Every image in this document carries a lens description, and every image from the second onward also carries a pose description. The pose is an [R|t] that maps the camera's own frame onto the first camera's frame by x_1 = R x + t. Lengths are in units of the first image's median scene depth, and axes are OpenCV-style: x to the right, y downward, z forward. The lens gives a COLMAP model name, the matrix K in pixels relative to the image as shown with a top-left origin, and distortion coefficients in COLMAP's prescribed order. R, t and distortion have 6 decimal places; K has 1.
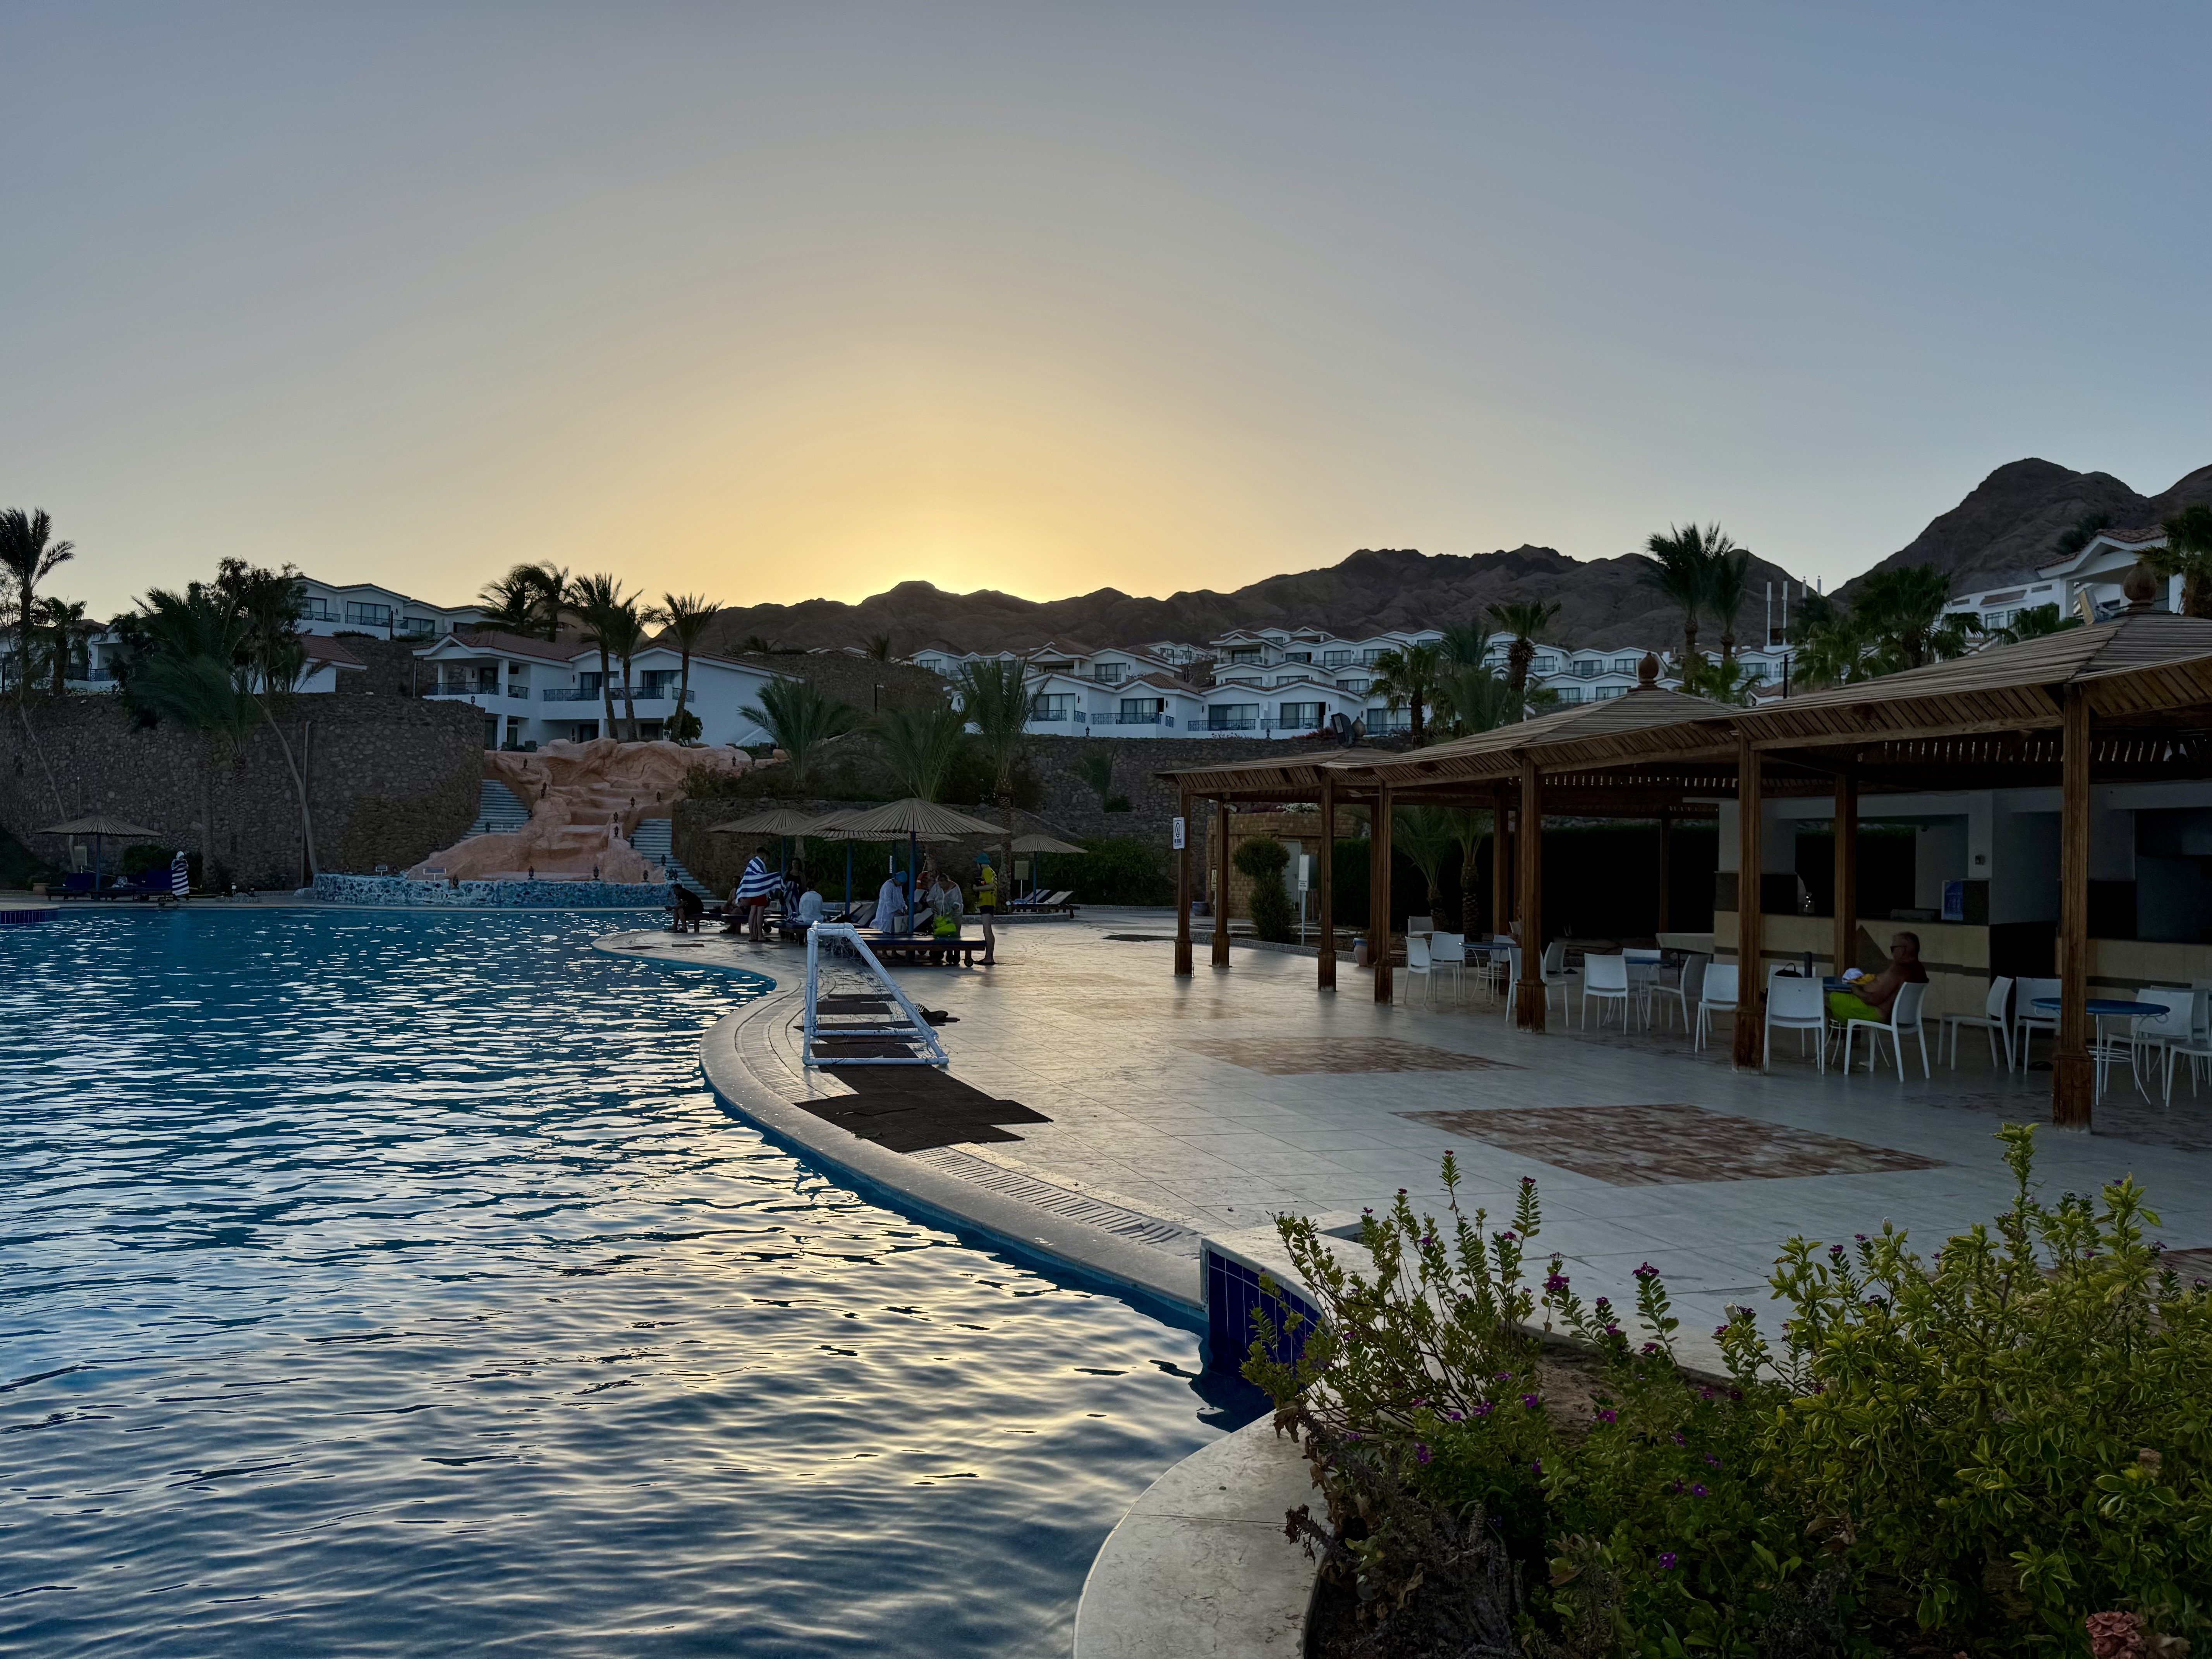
lens RADIAL K [[1567.1, 0, 1079.1], [0, 1567.1, 837.9], [0, 0, 1]] dist [0.054767, -0.080214]
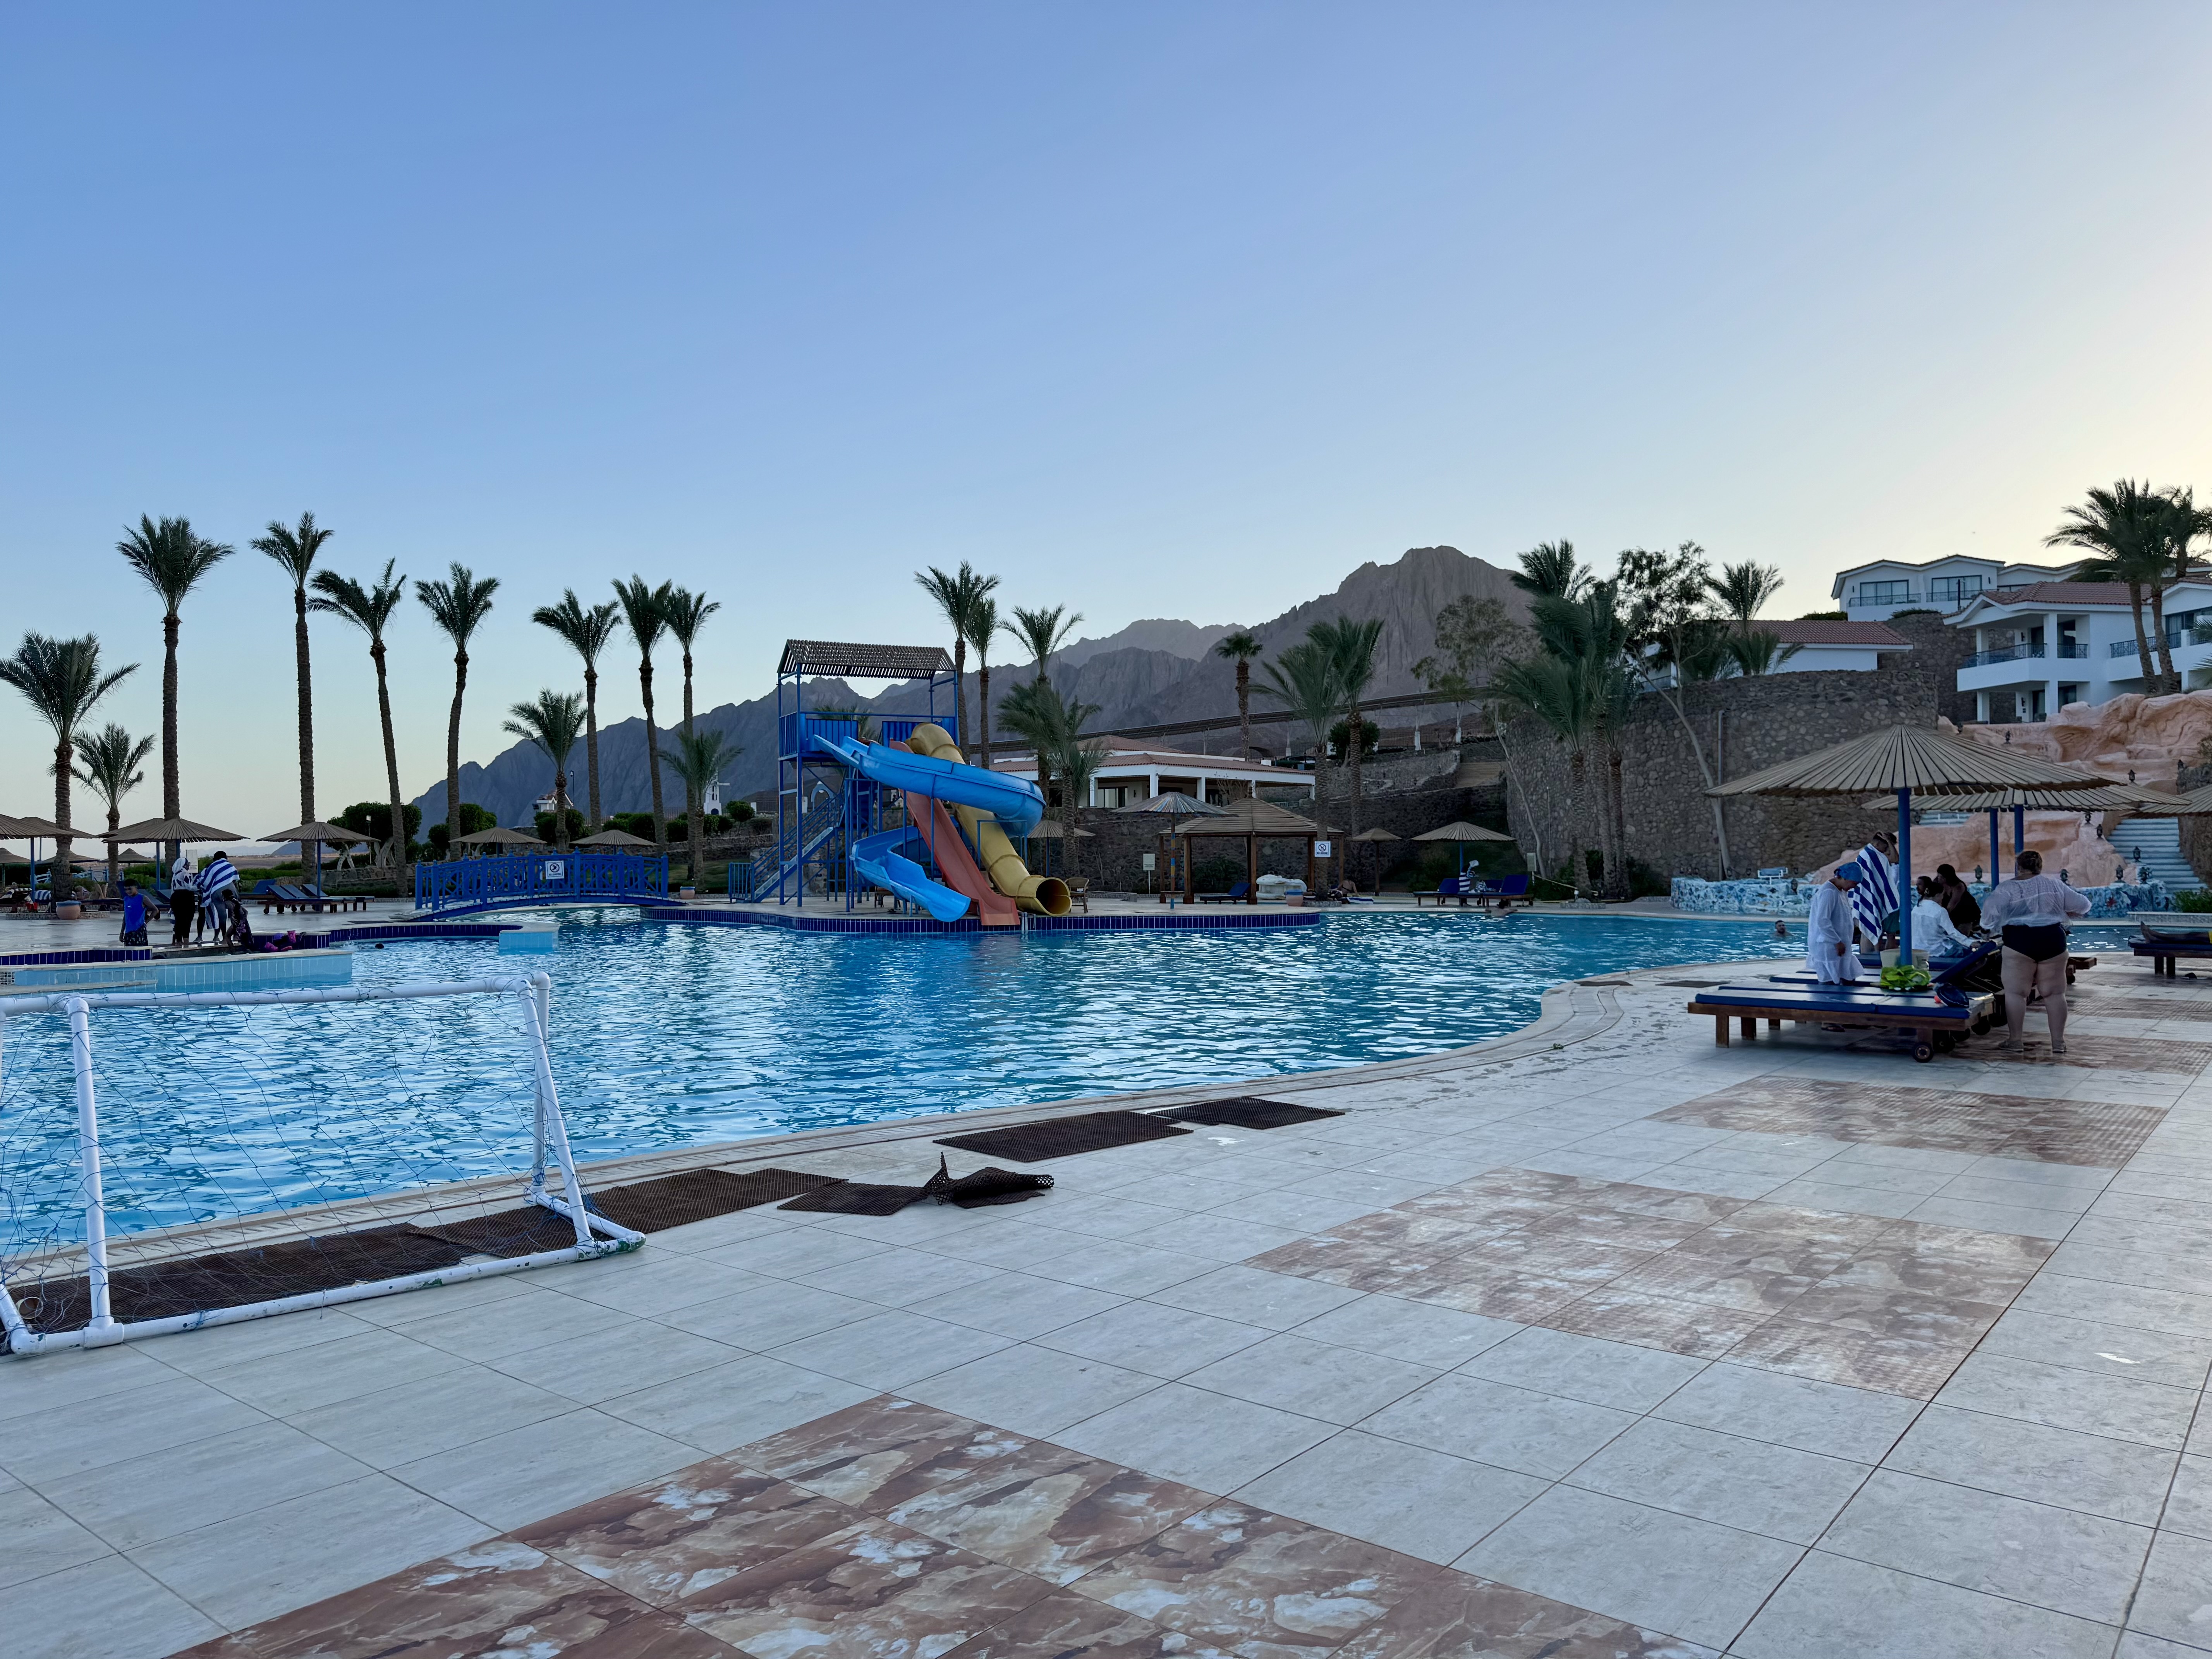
lens RADIAL K [[1567.1, 0, 1079.1], [0, 1567.1, 837.9], [0, 0, 1]] dist [0.054767, -0.080214]
pose [[0.541010, -0.031527, -0.840425, 0.063733], [0.030123, 0.999382, -0.018099, 0.004296], [0.840477, -0.015525, 0.541625, 0.161340]]
